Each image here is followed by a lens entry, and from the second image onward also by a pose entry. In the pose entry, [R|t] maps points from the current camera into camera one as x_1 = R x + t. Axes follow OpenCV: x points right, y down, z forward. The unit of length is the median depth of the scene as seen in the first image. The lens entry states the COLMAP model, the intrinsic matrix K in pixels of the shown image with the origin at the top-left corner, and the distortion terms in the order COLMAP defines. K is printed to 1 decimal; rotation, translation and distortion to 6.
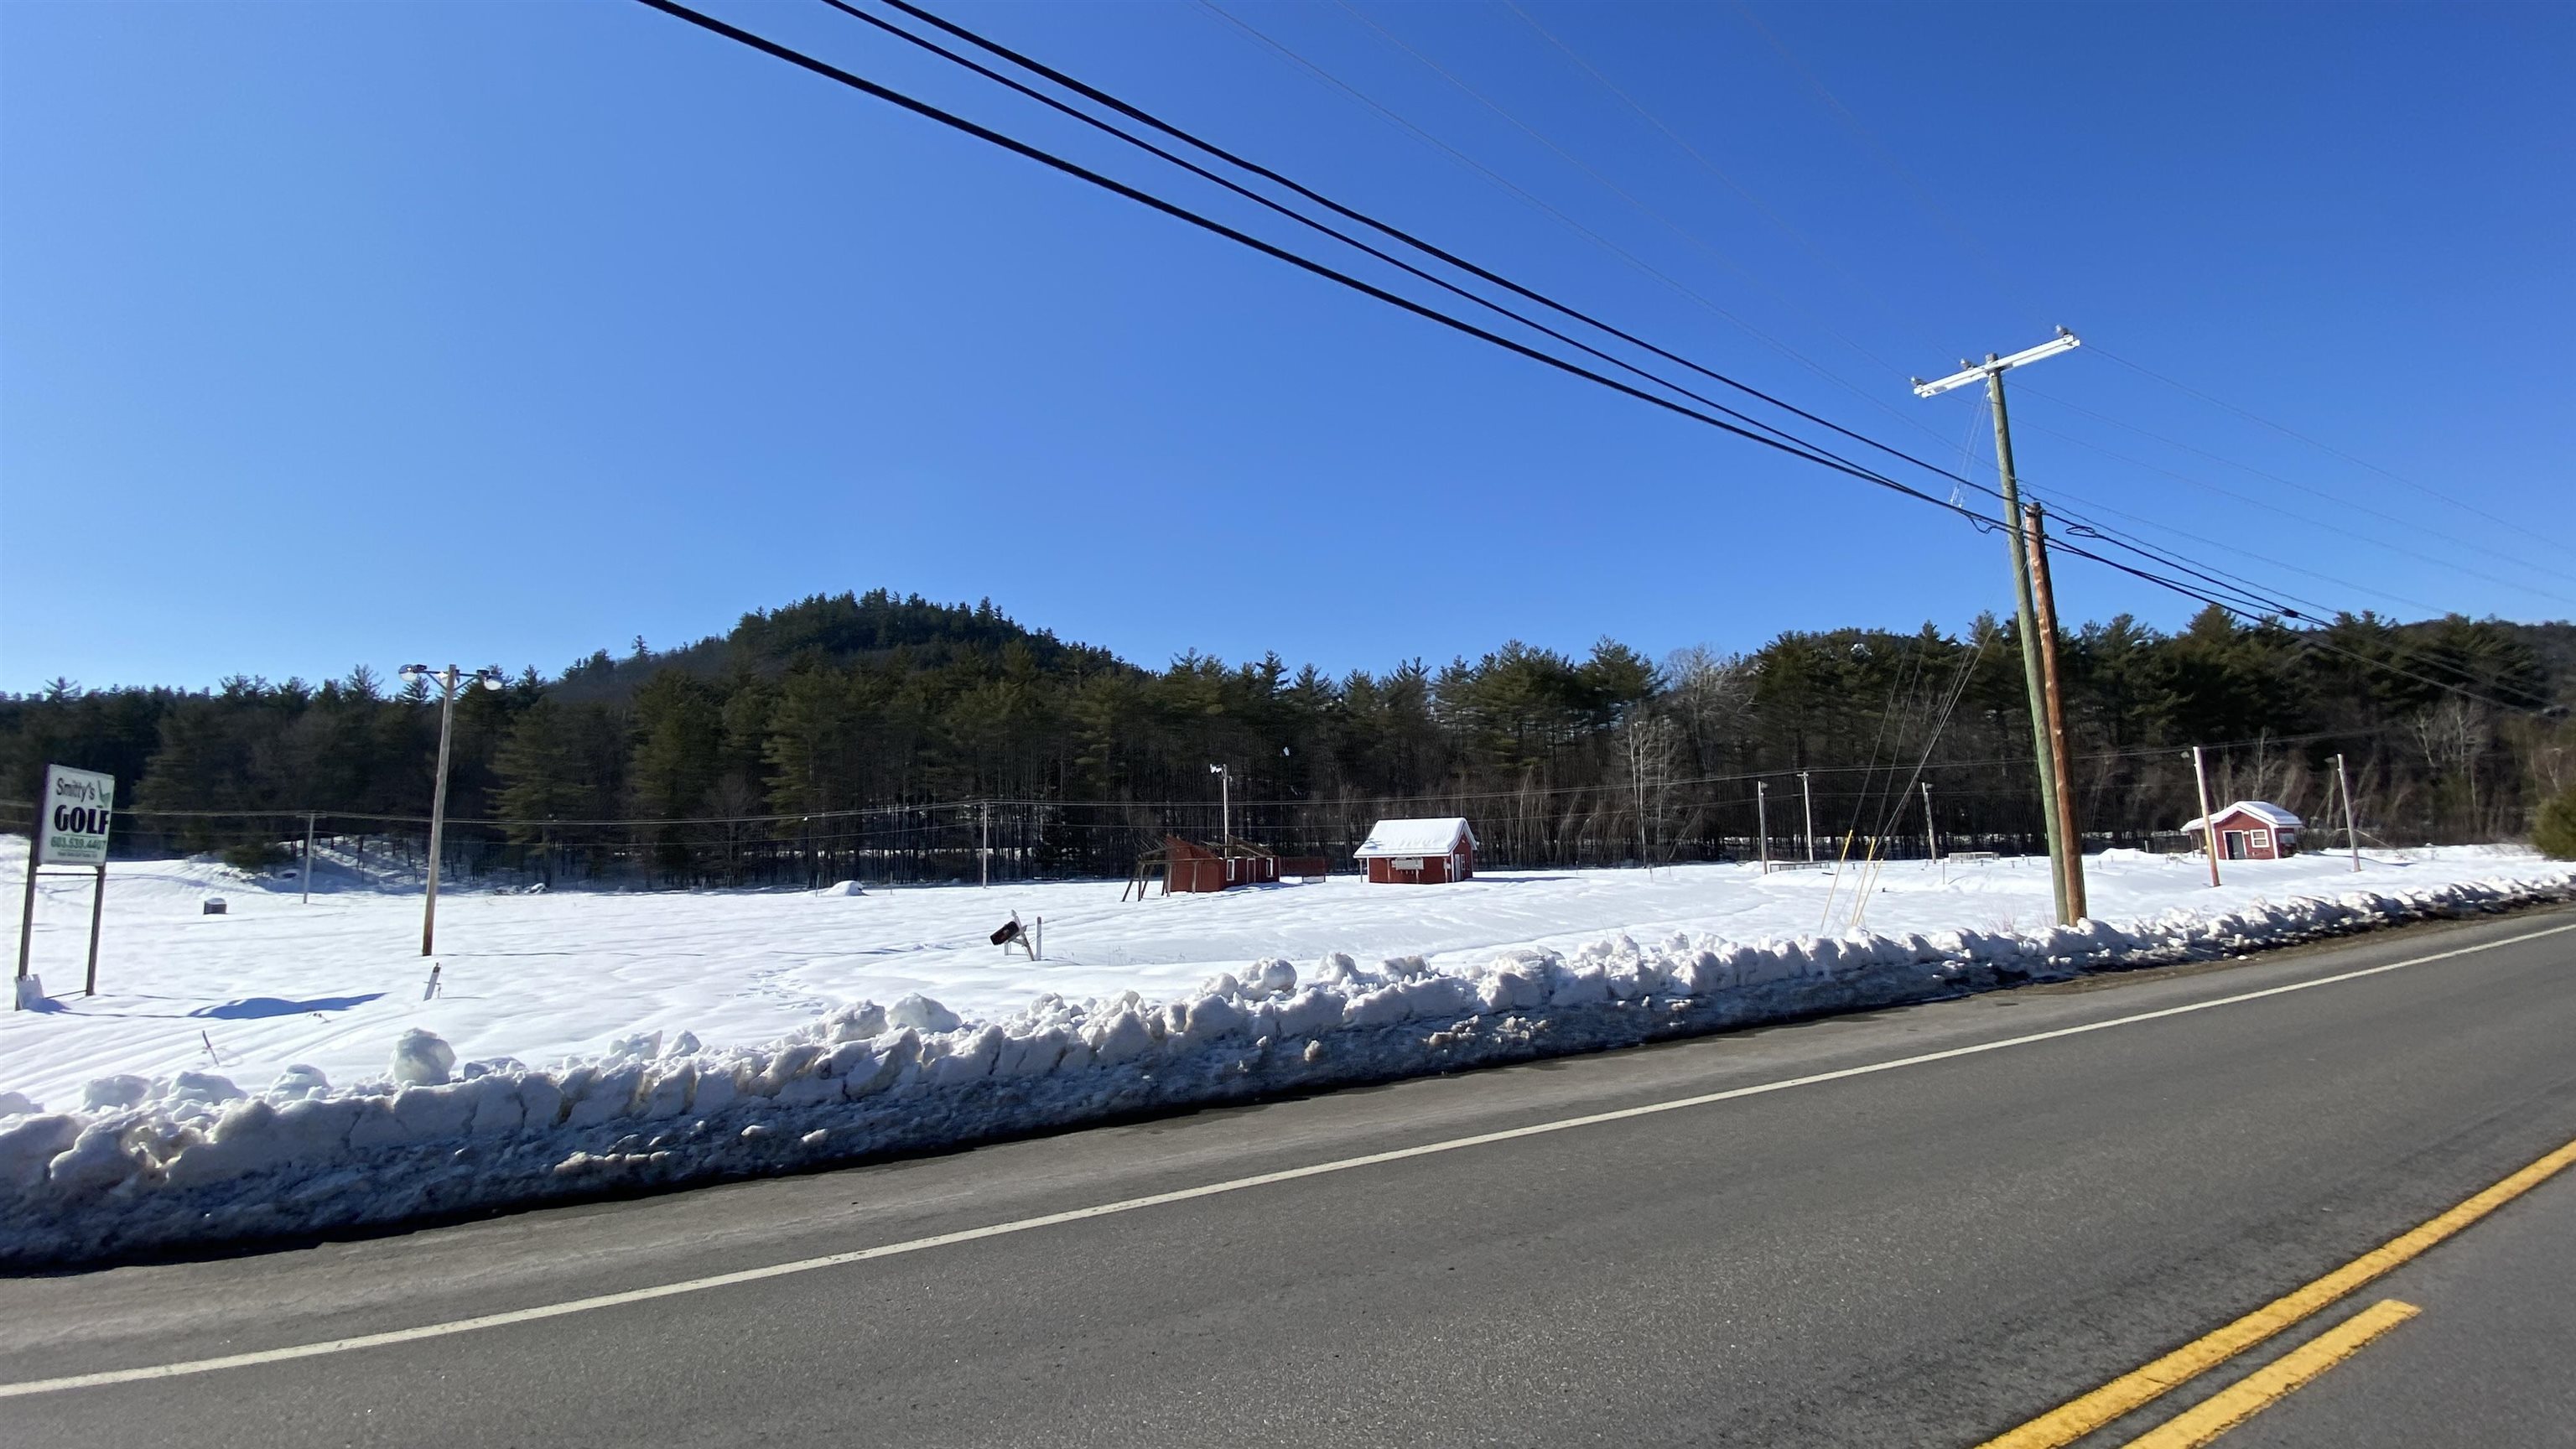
lens RADIAL K [[1036.4, 0, 1279.0], [0, 1036.4, 735.8], [0, 0, 1]] dist [0.002855, -0.000164]
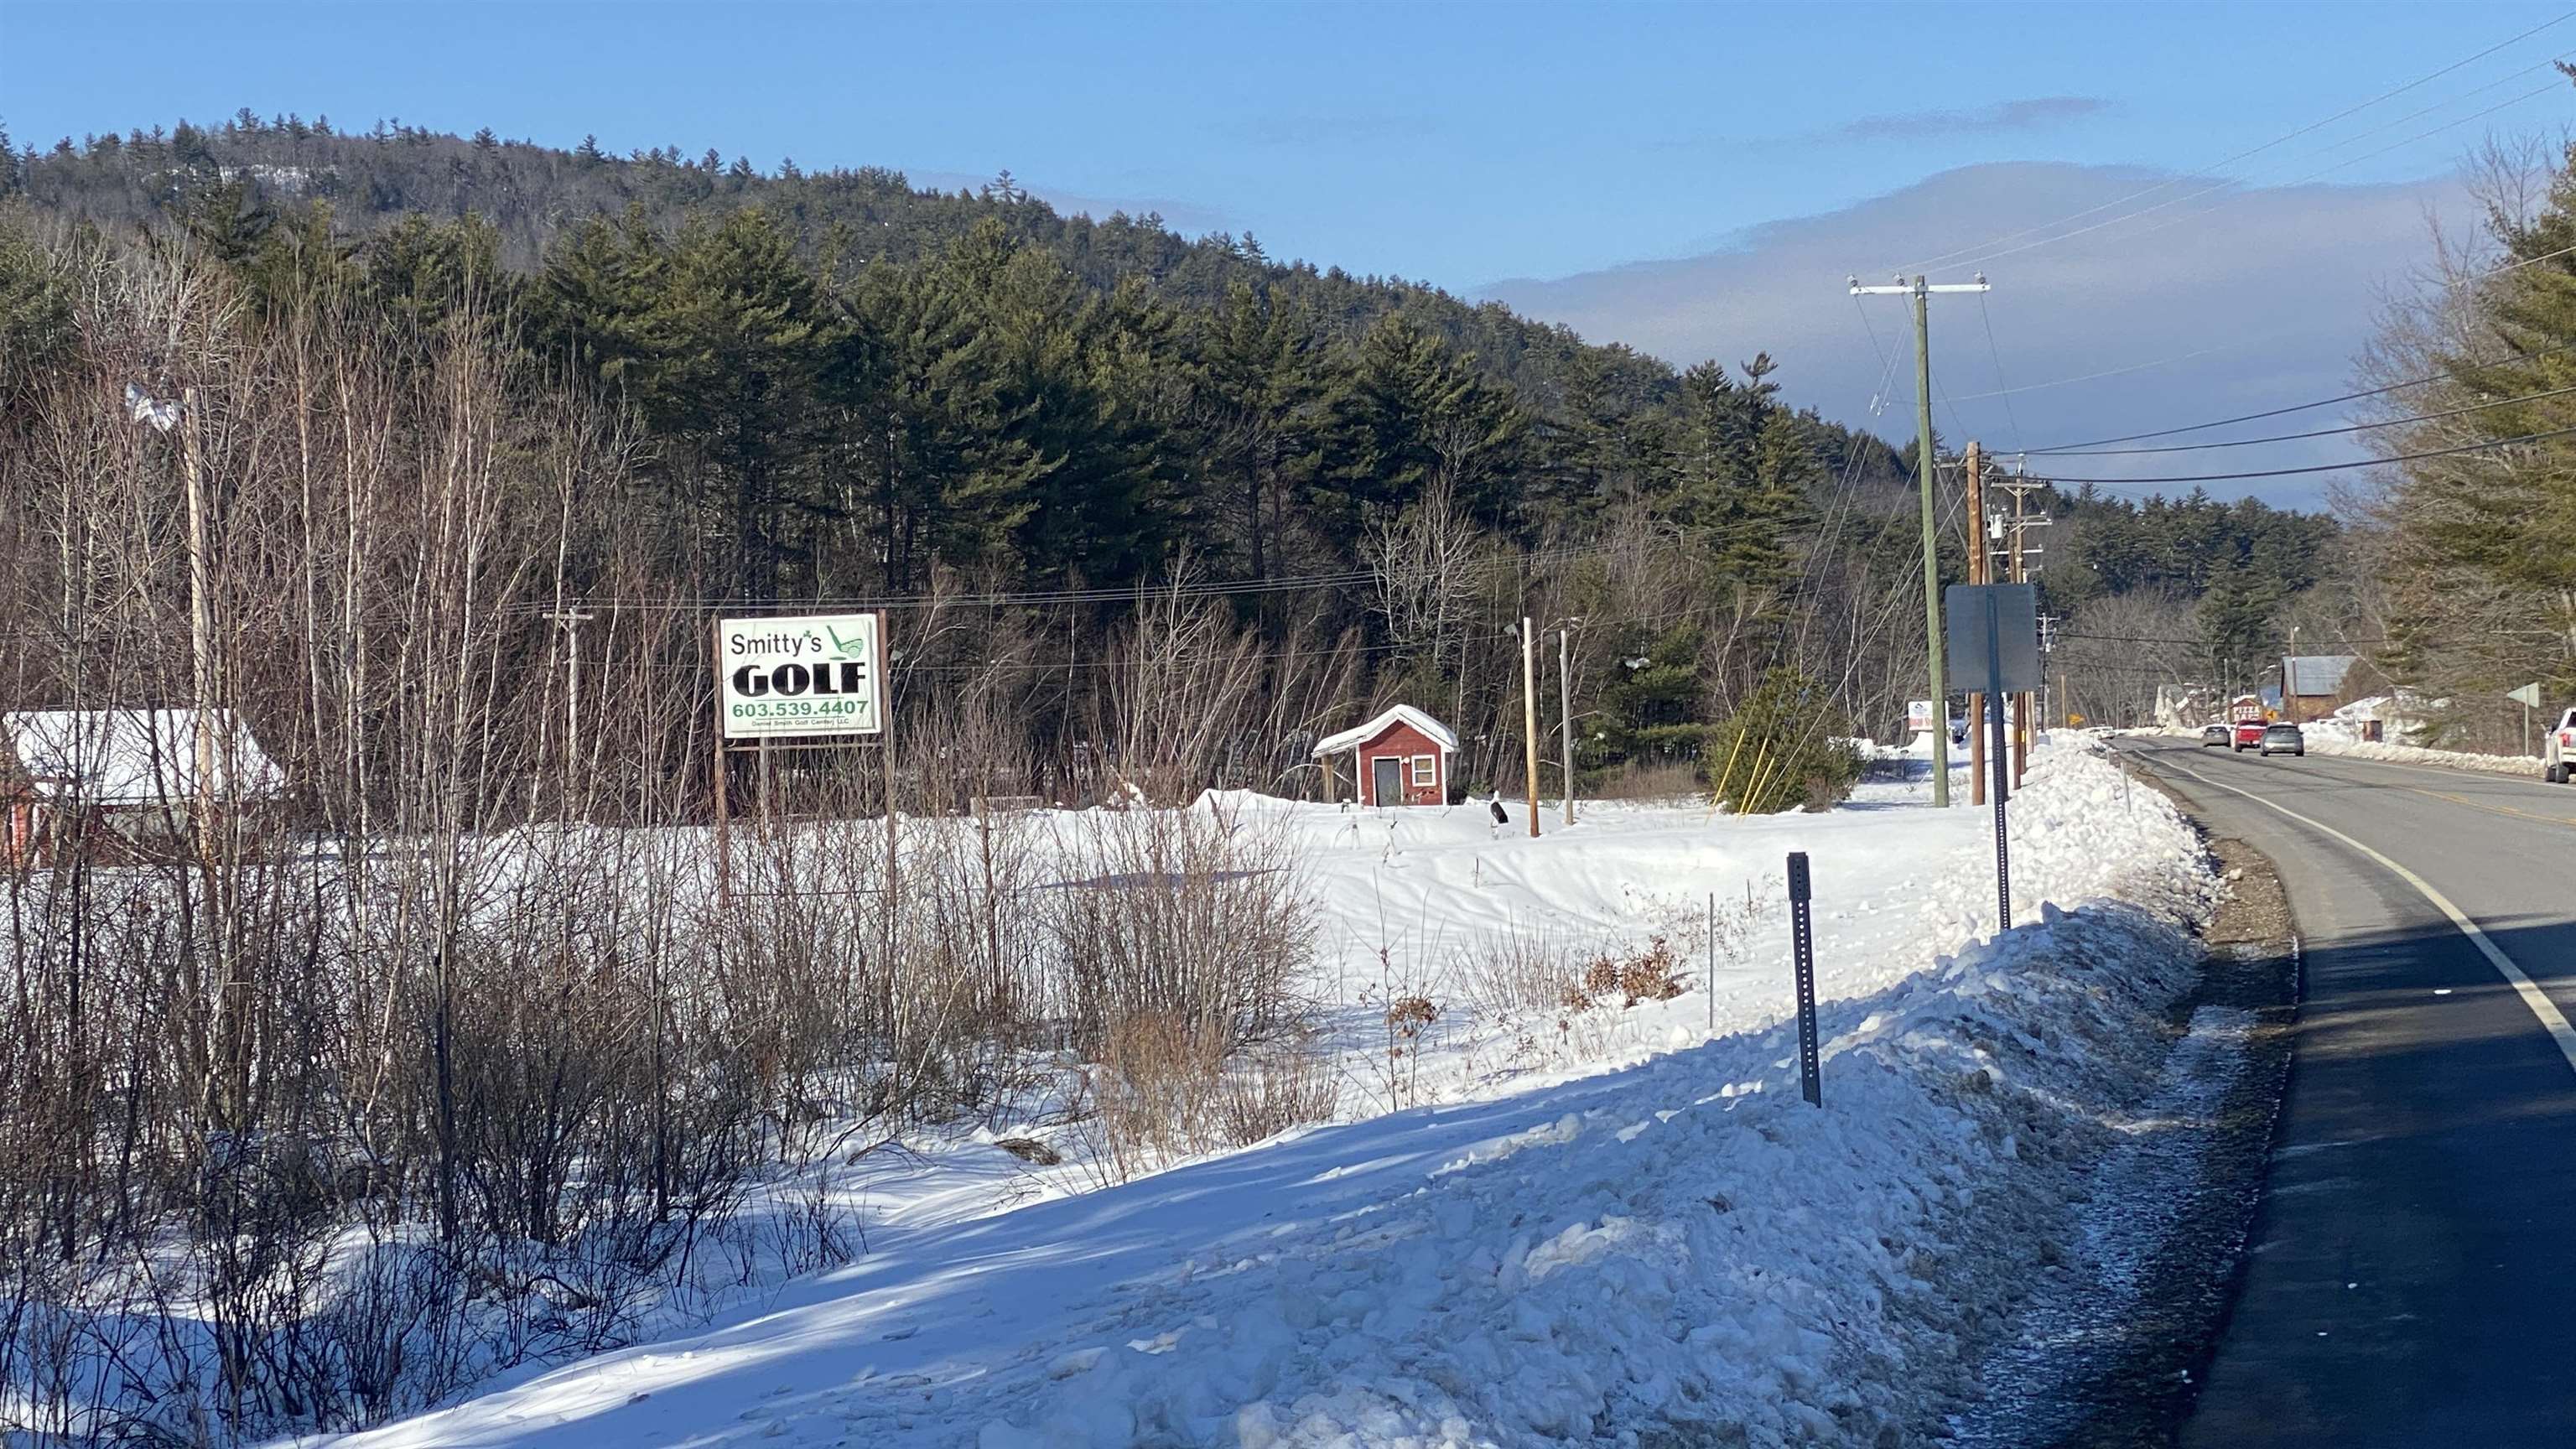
lens RADIAL K [[4888.0, 0, 1286.8], [0, 4888.0, 723.6], [0, 0, 1]] dist [0.062124, 0.000000]
pose [[0.572985, 0.016387, 0.819402, -1.014464], [-0.080268, 0.996115, 0.036208, -0.013583], [-0.815625, -0.086518, 0.572075, -0.367041]]
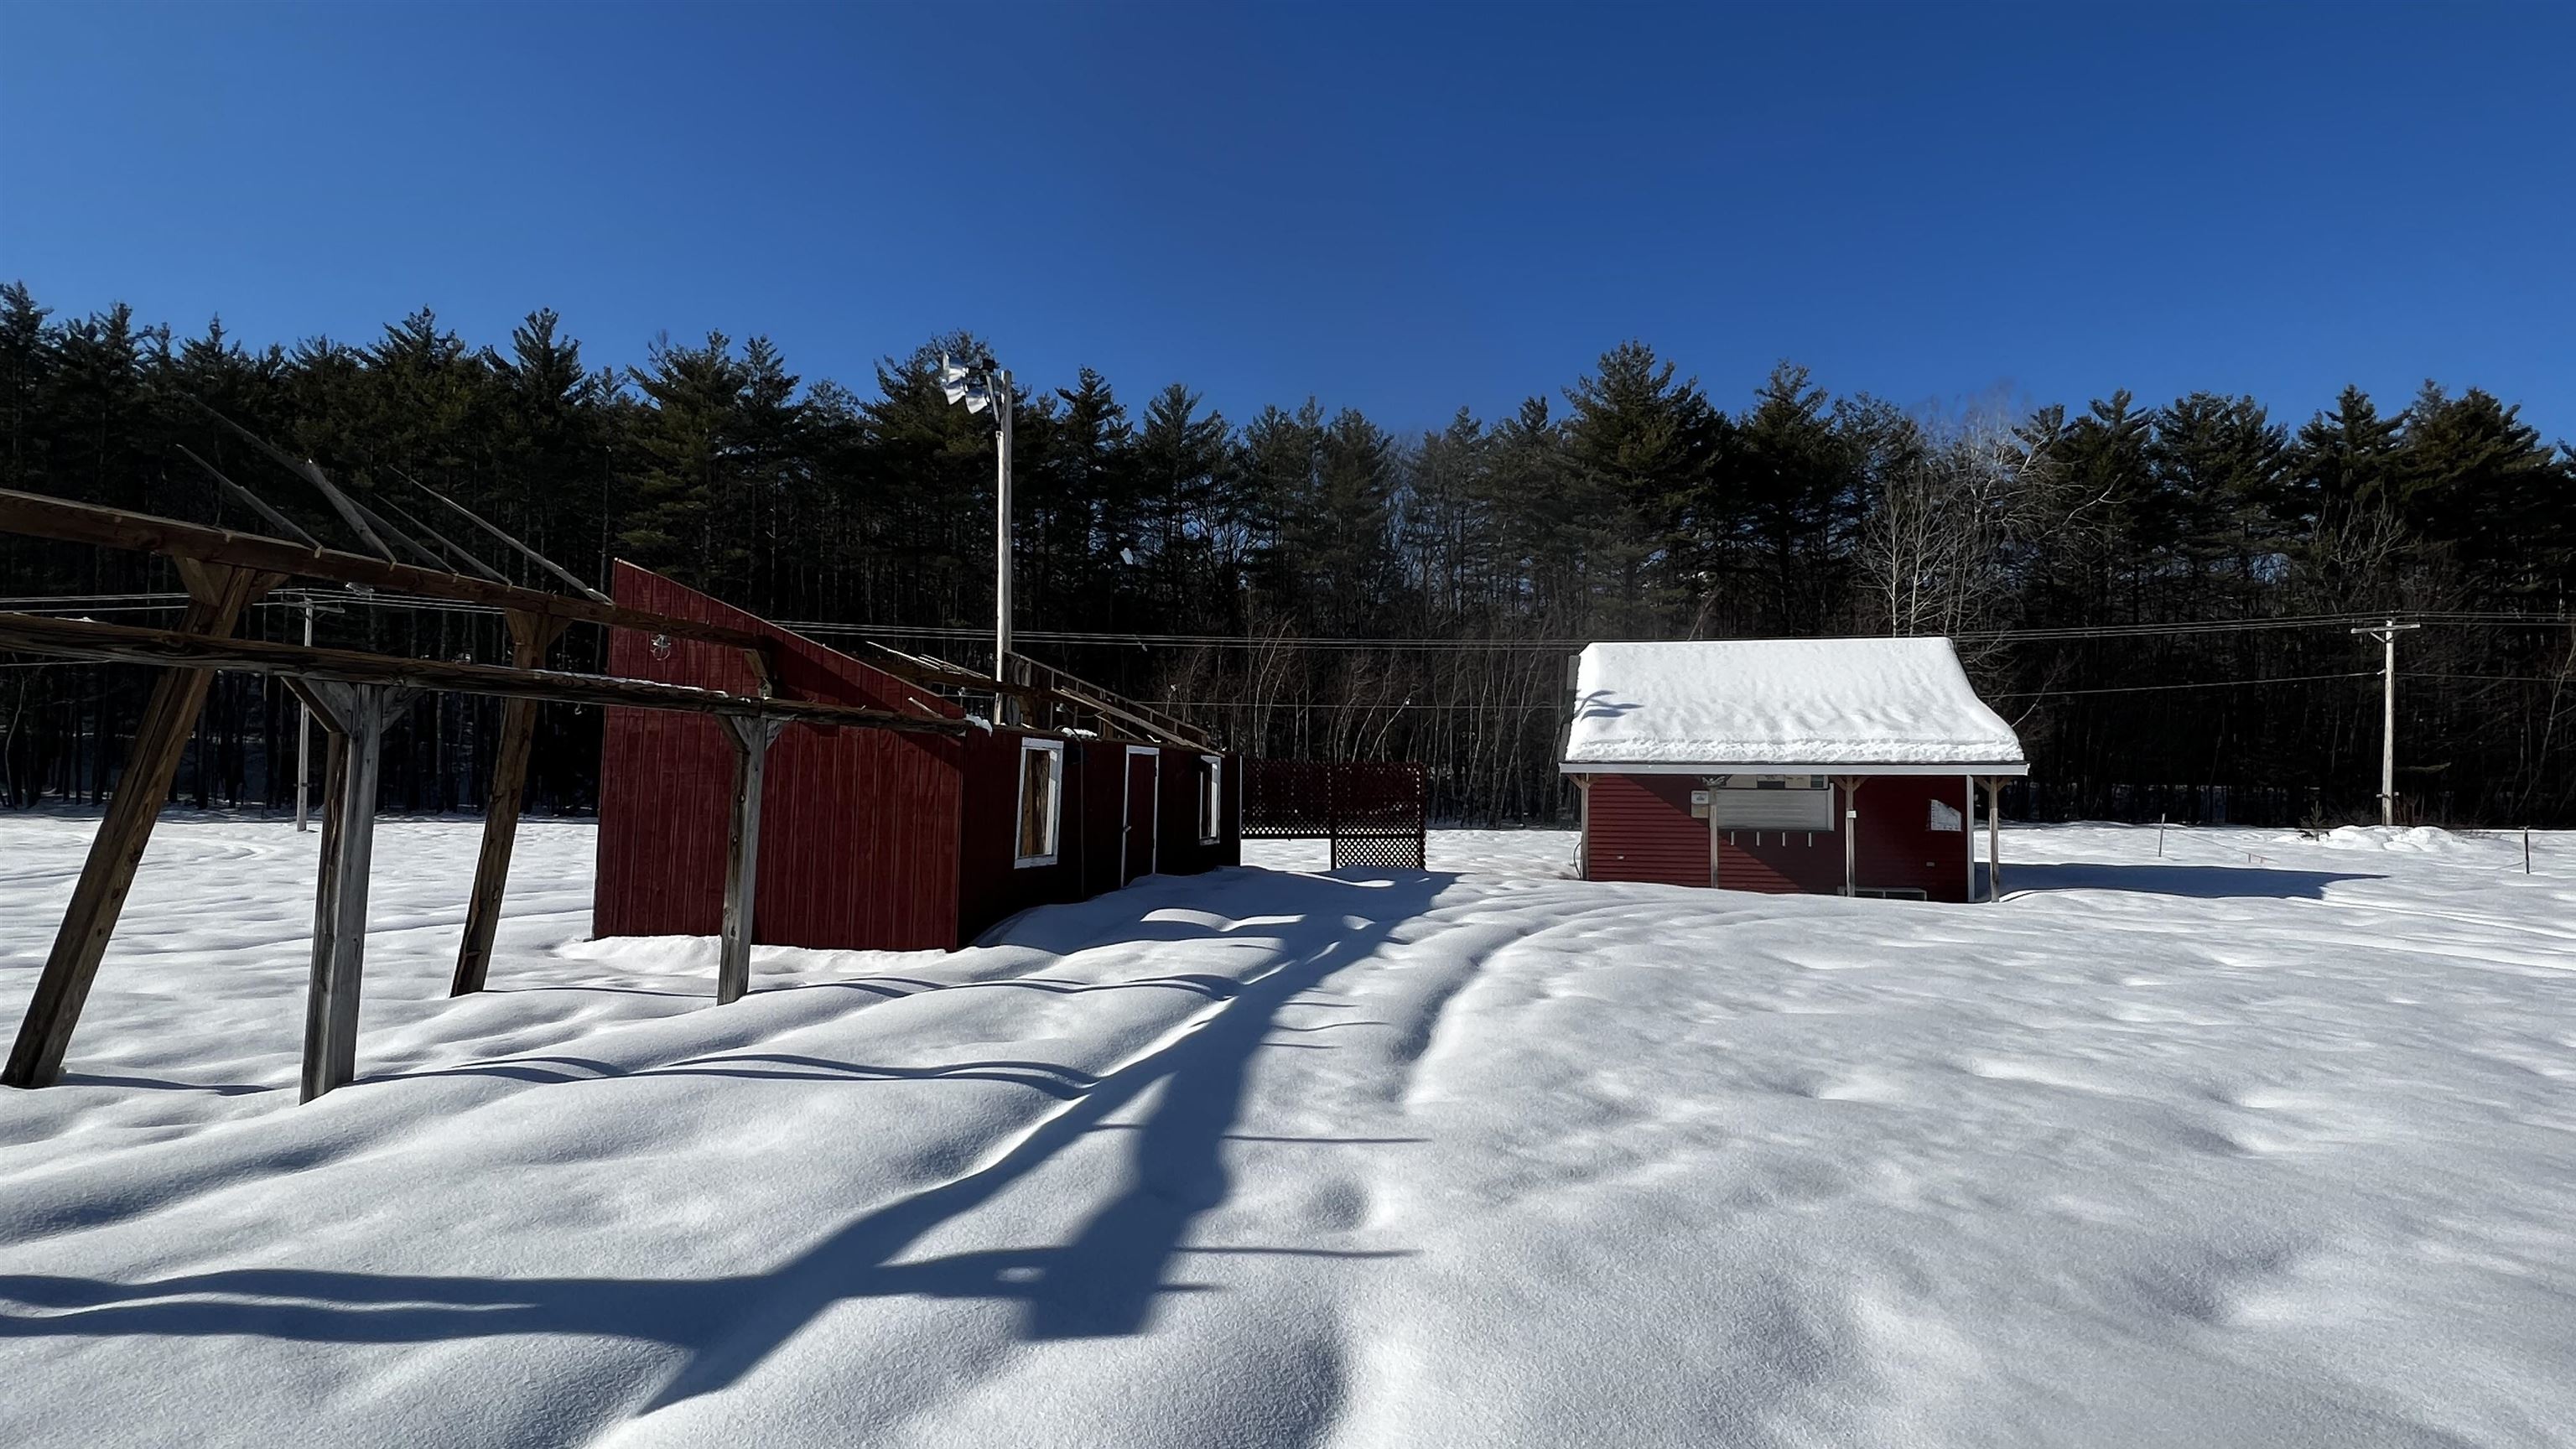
lens RADIAL K [[1284.8, 0, 1314.3], [0, 1284.8, 740.8], [0, 0, 1]] dist [0.012836, 0.000115]
pose [[0.978340, 0.041863, 0.202729, -0.035679], [-0.056010, 0.996341, 0.064554, 0.084182], [-0.199285, -0.074510, 0.977105, 0.641882]]
